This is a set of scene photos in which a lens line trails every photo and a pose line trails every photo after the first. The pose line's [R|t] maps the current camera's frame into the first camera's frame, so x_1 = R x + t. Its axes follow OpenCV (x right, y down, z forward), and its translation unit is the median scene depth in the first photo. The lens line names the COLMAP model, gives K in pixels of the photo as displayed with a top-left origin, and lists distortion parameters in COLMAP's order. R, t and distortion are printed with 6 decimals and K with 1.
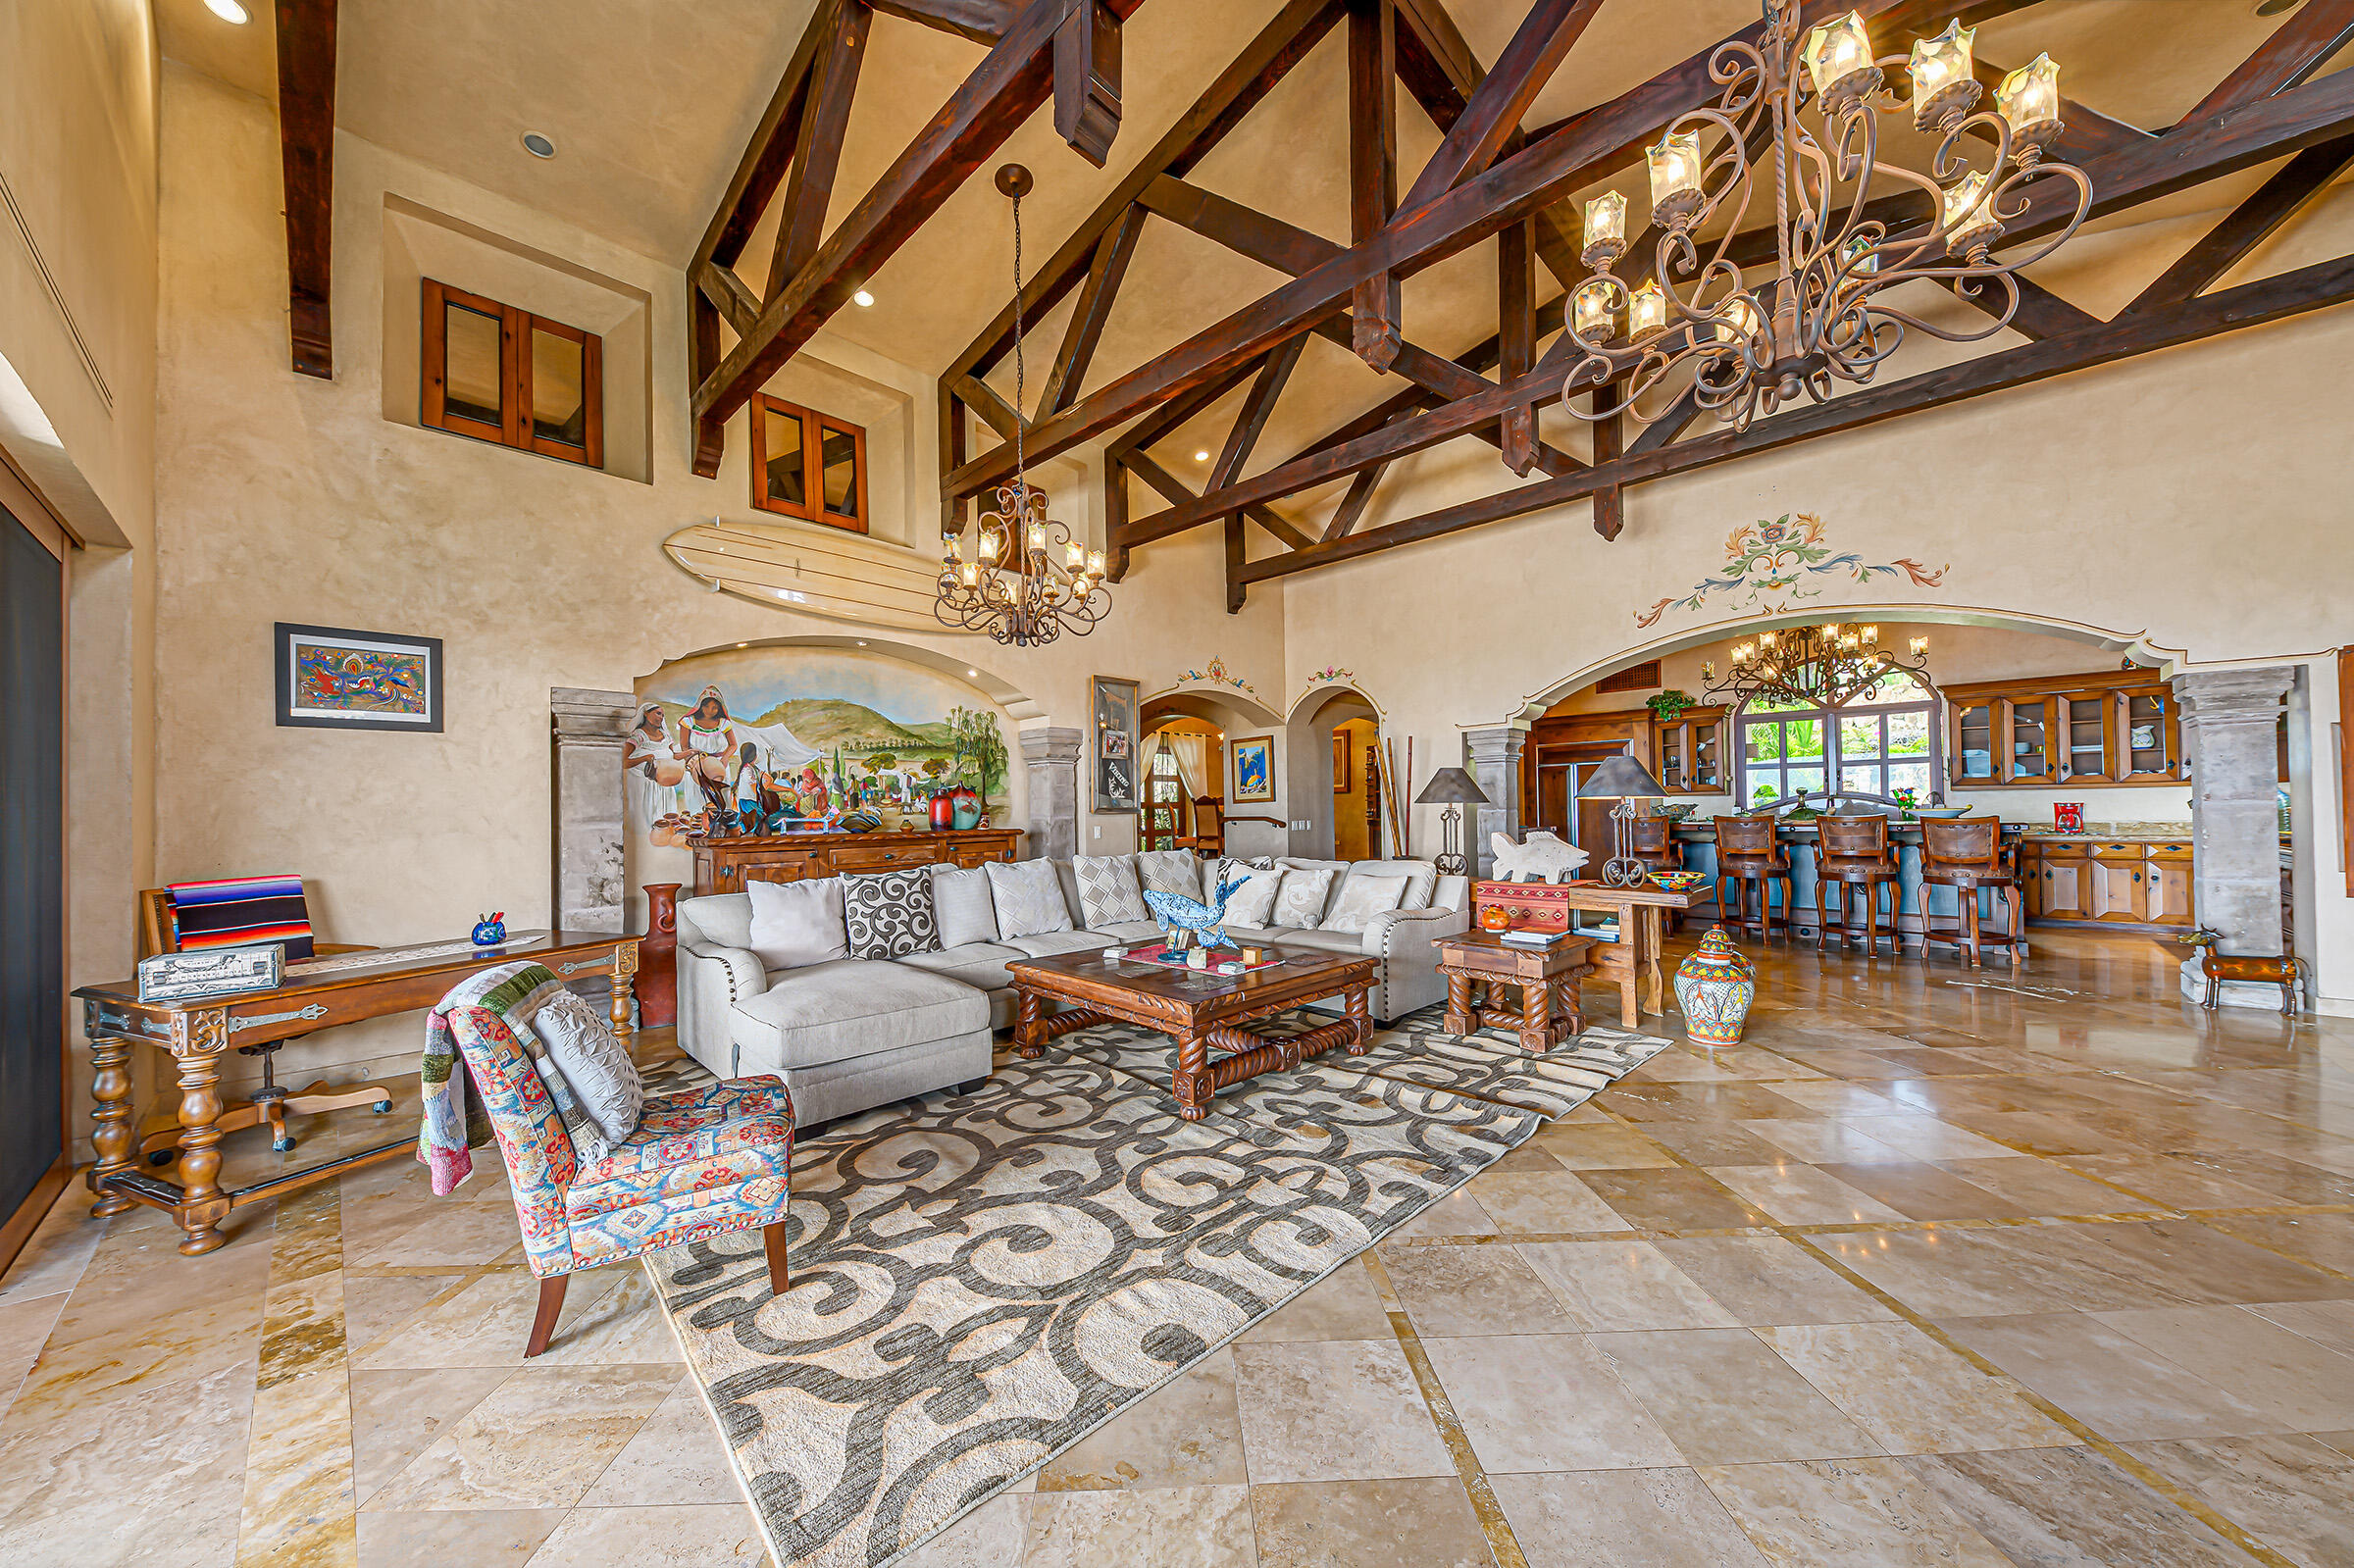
lens RADIAL K [[817.6, 0, 1173.9], [0, 817.6, 804.9], [0, 0, 1]] dist [0.001106, -0.000099]
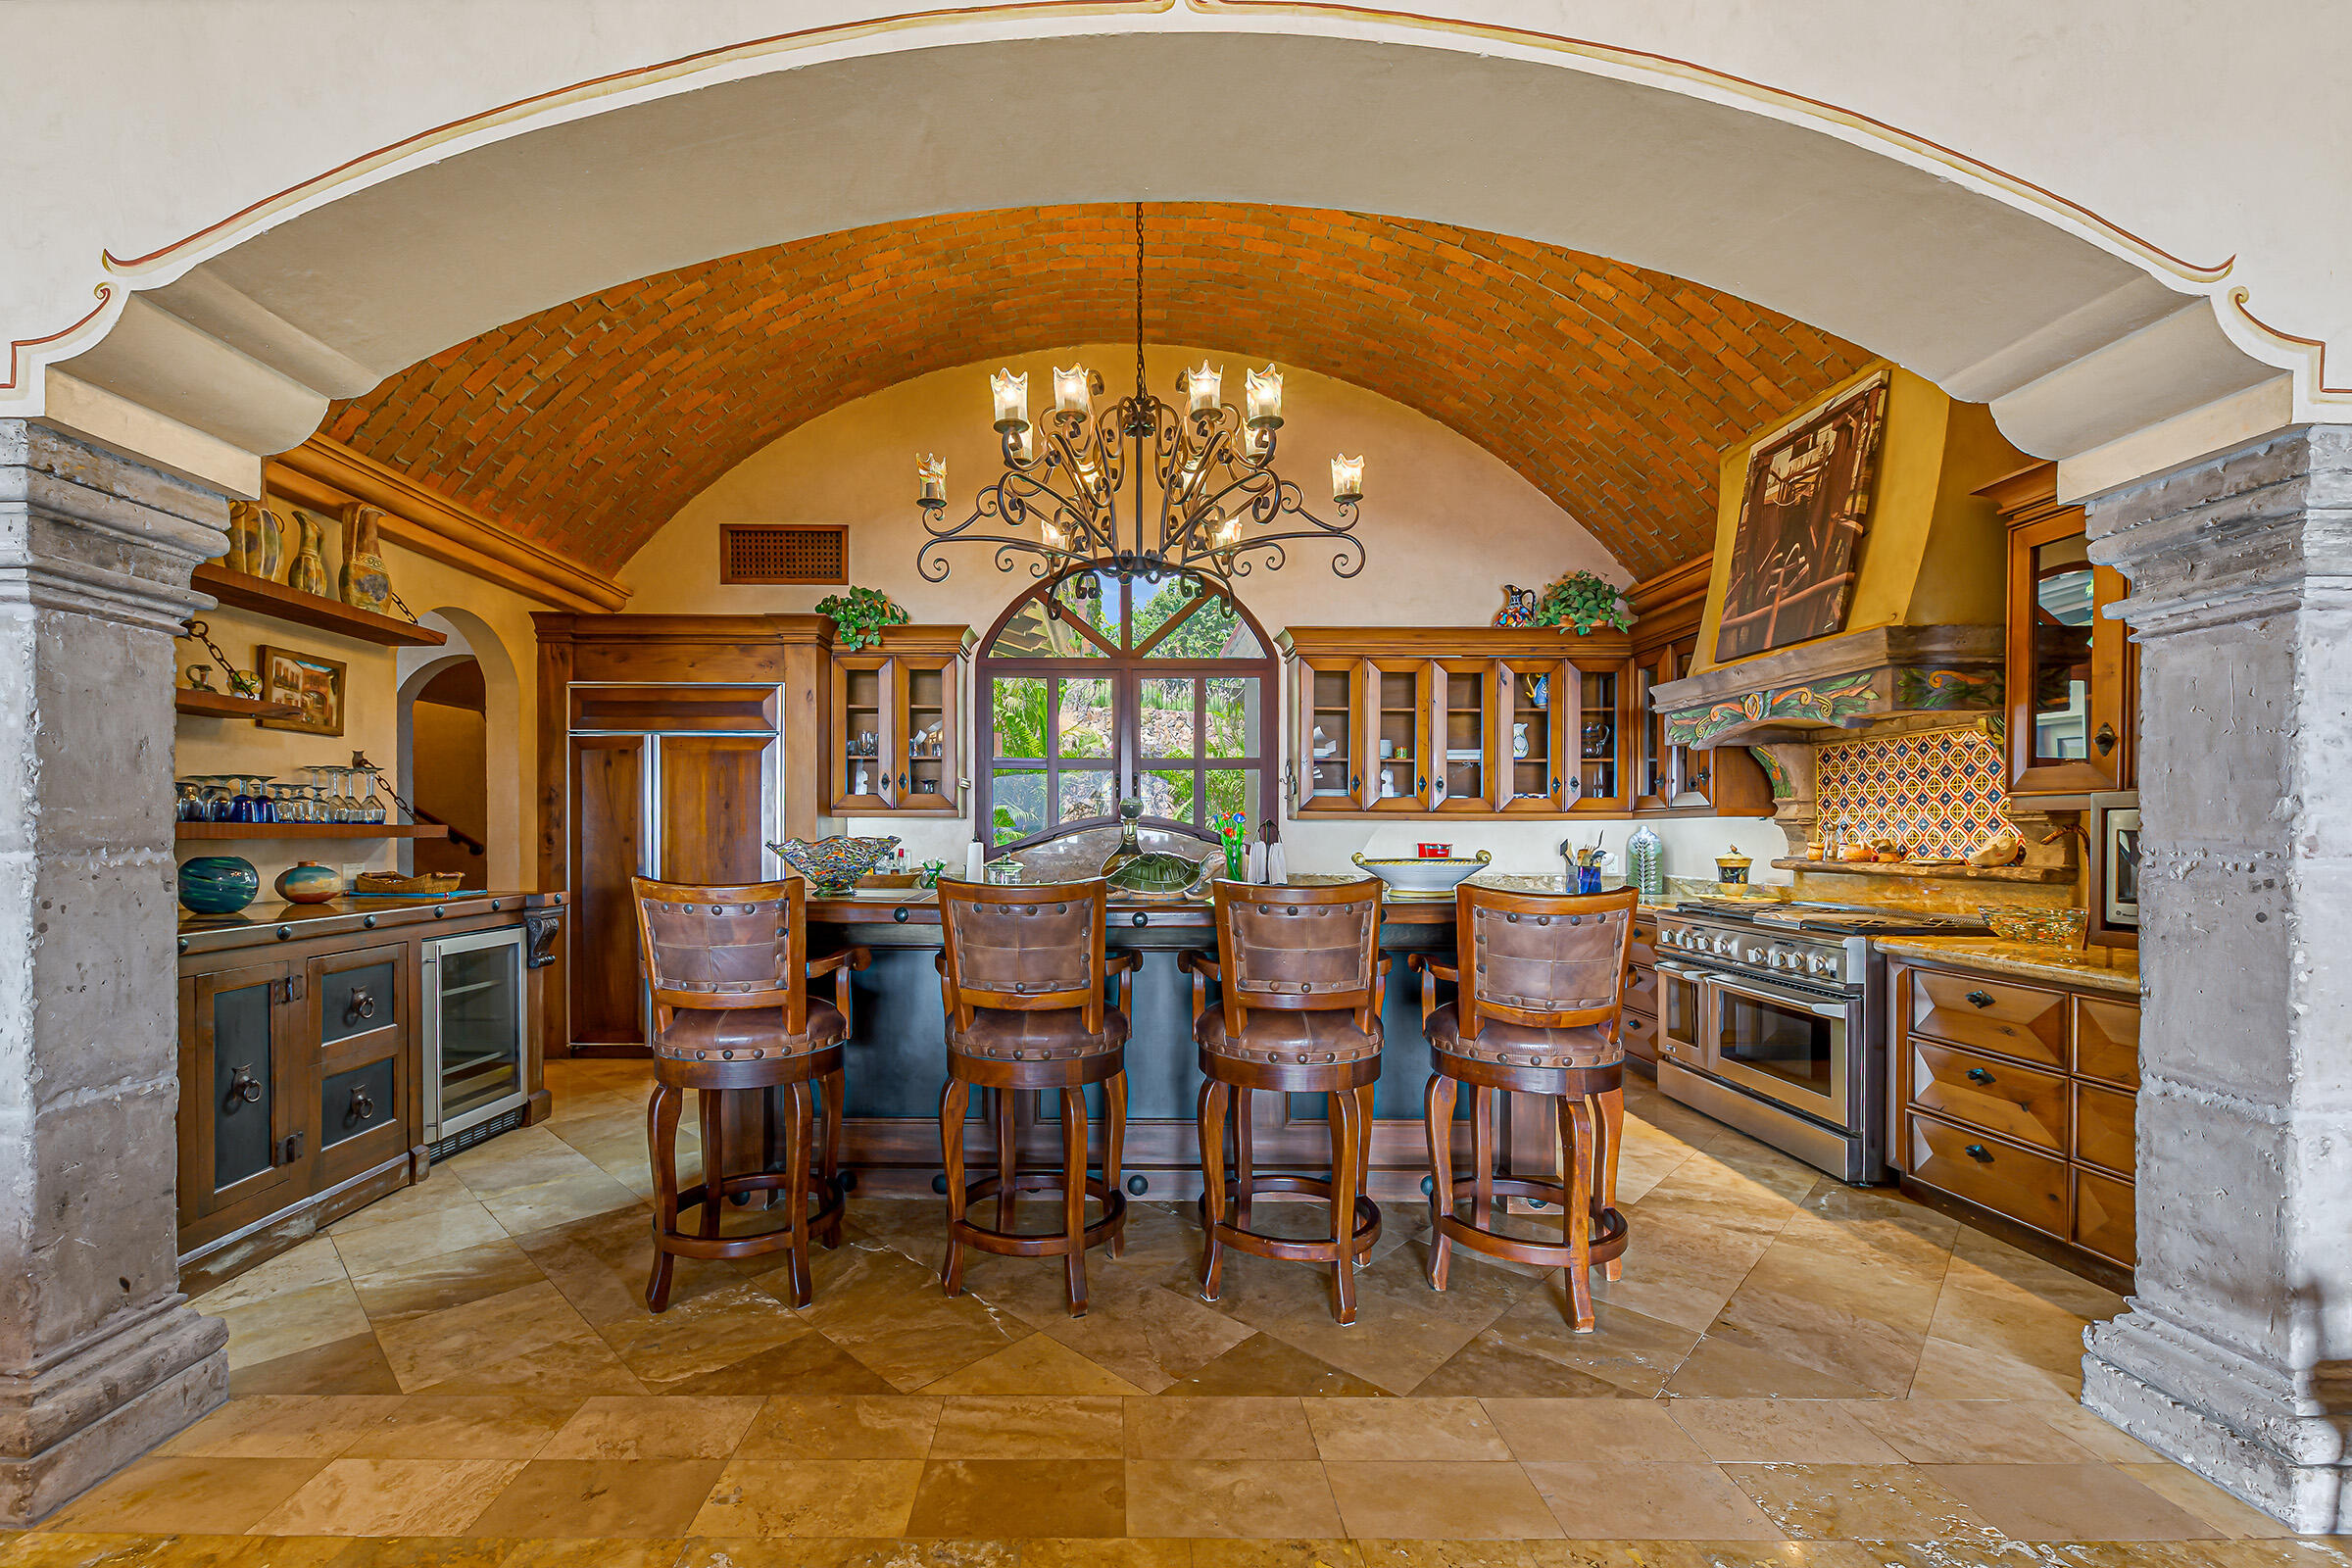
lens RADIAL K [[957.7, 0, 1116.0], [0, 957.7, 843.2], [0, 0, 1]] dist [0.000306, -0.000226]
pose [[0.721041, 0.006671, 0.692860, 0.467335], [-0.017860, 0.999800, 0.008960, -0.004645], [-0.692662, -0.018835, 0.721016, 0.707147]]
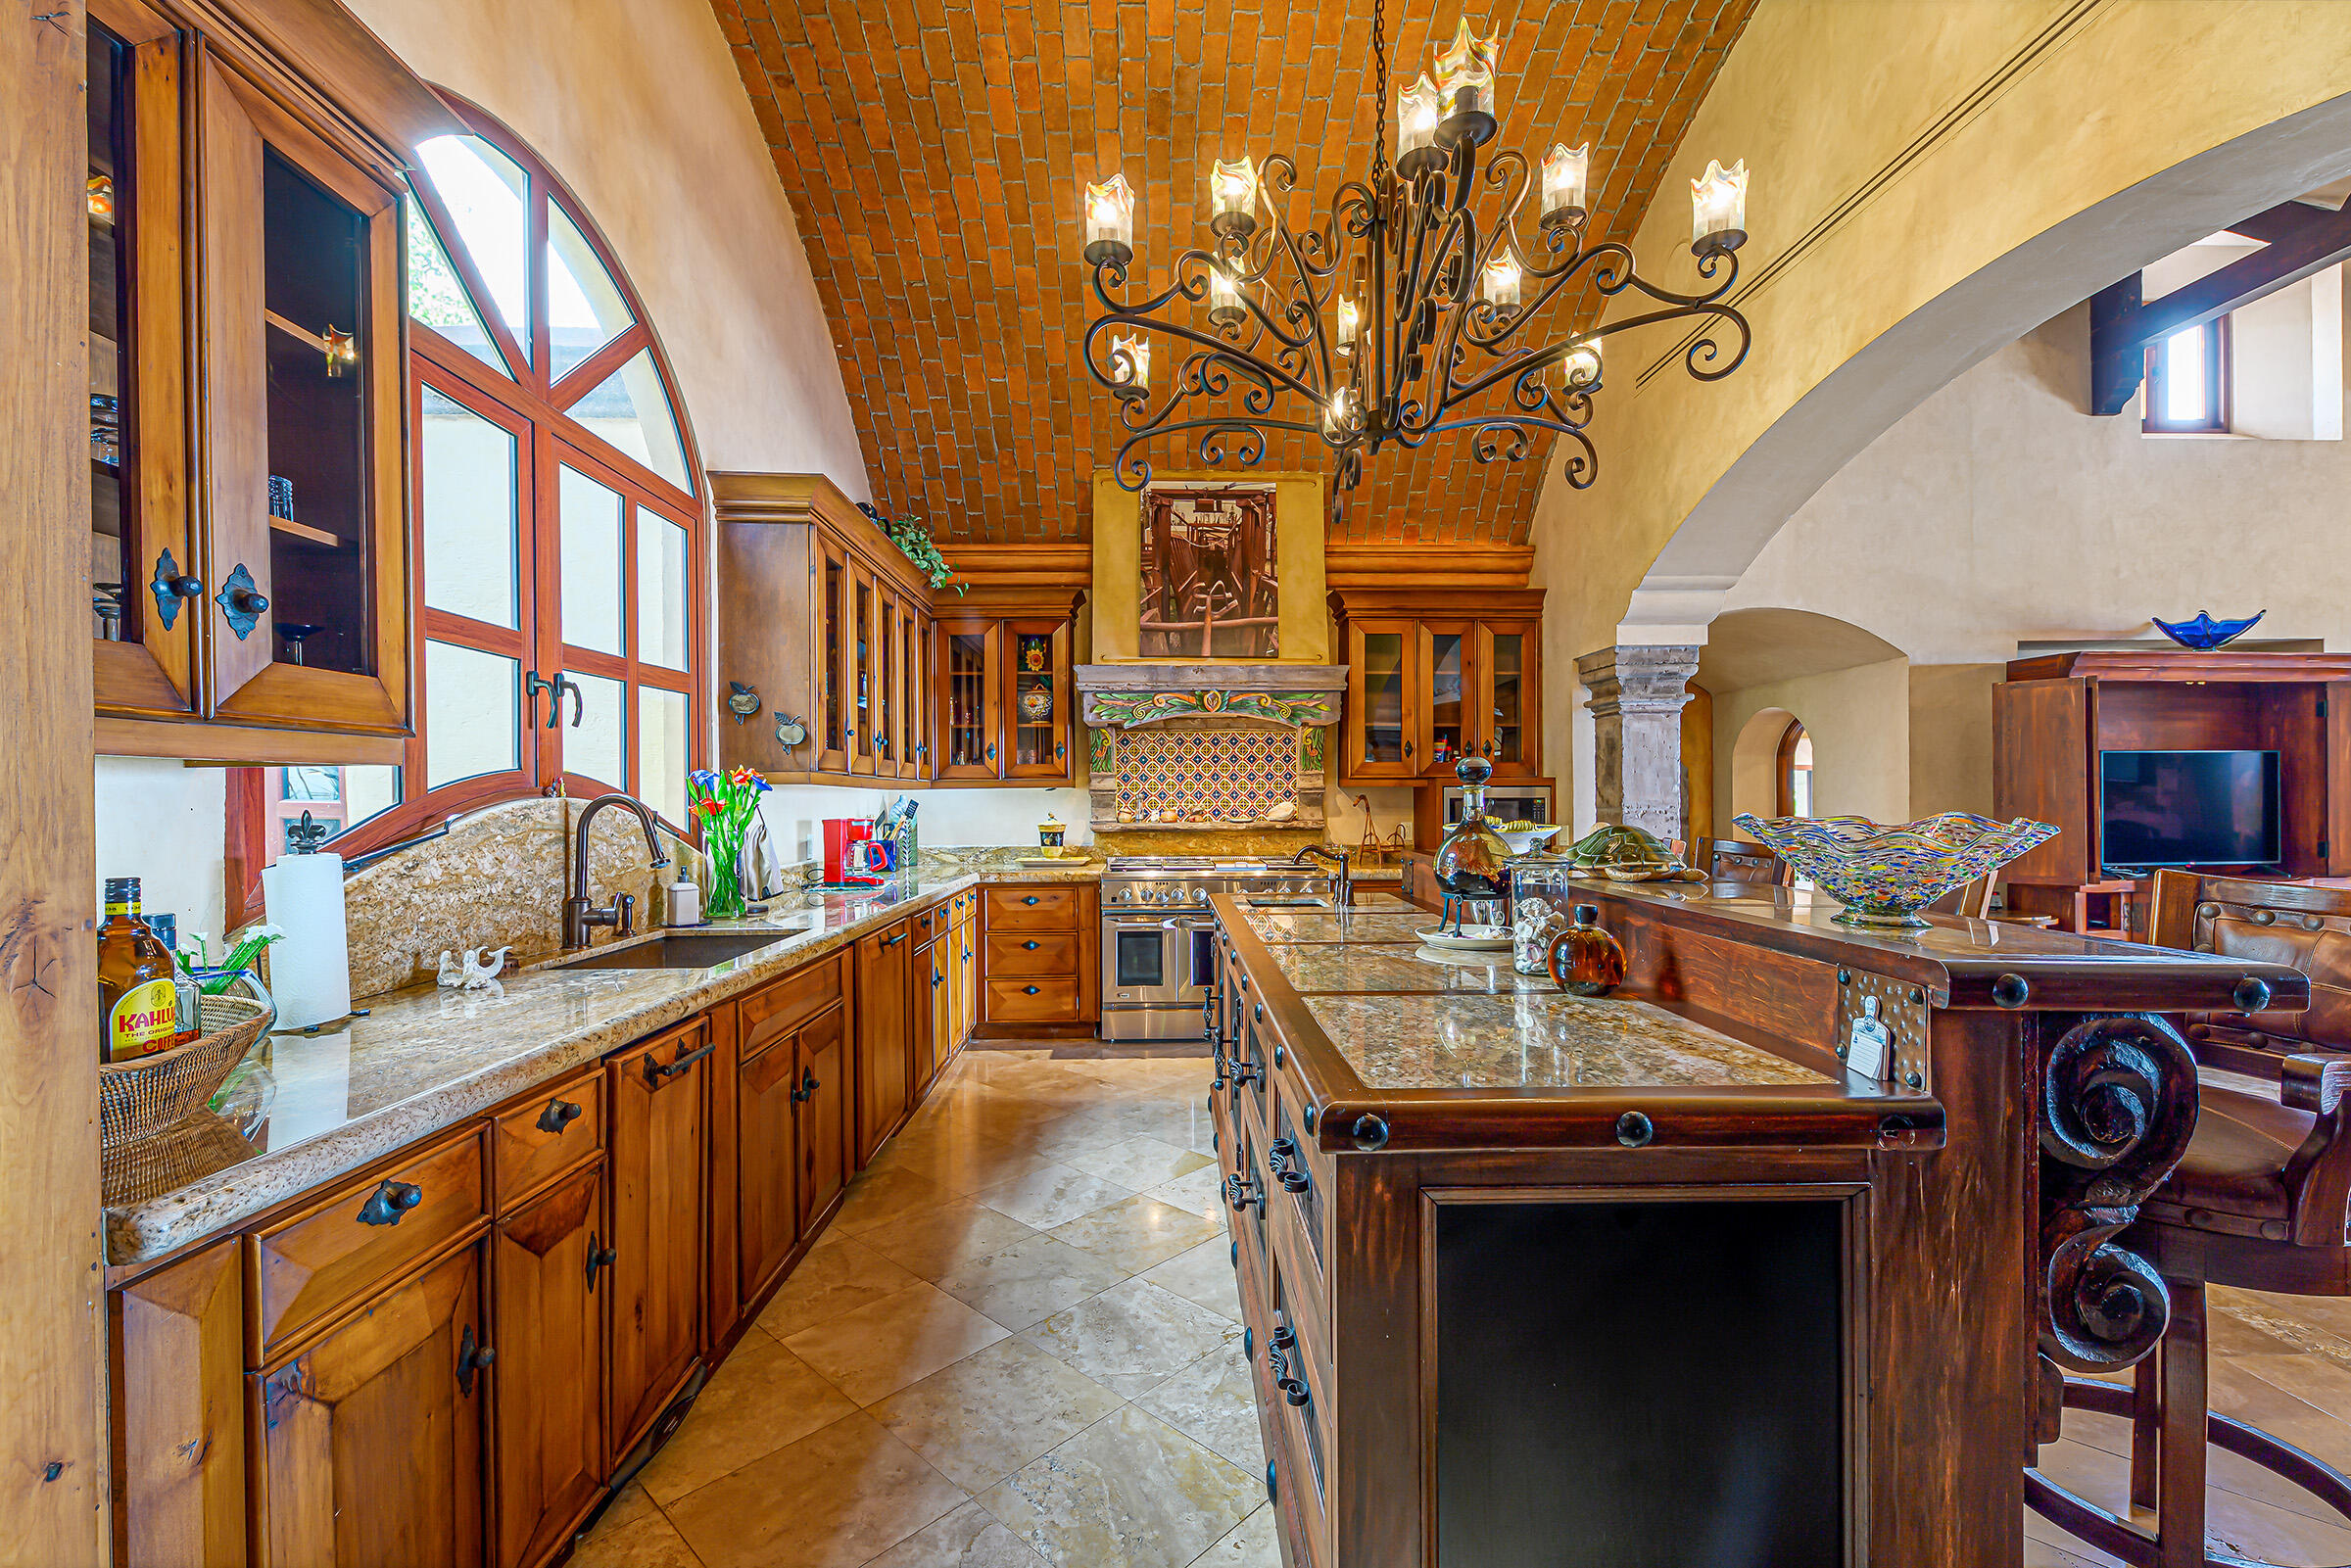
lens RADIAL K [[982.0, 0, 1176.4], [0, 982.0, 796.9], [0, 0, 1]] dist [0.000269, -0.000274]
pose [[-0.705971, 0.016007, 0.708060, 0.625873], [0.007513, 0.999858, -0.015113, -0.004867], [-0.708201, -0.005349, -0.705990, 1.361399]]
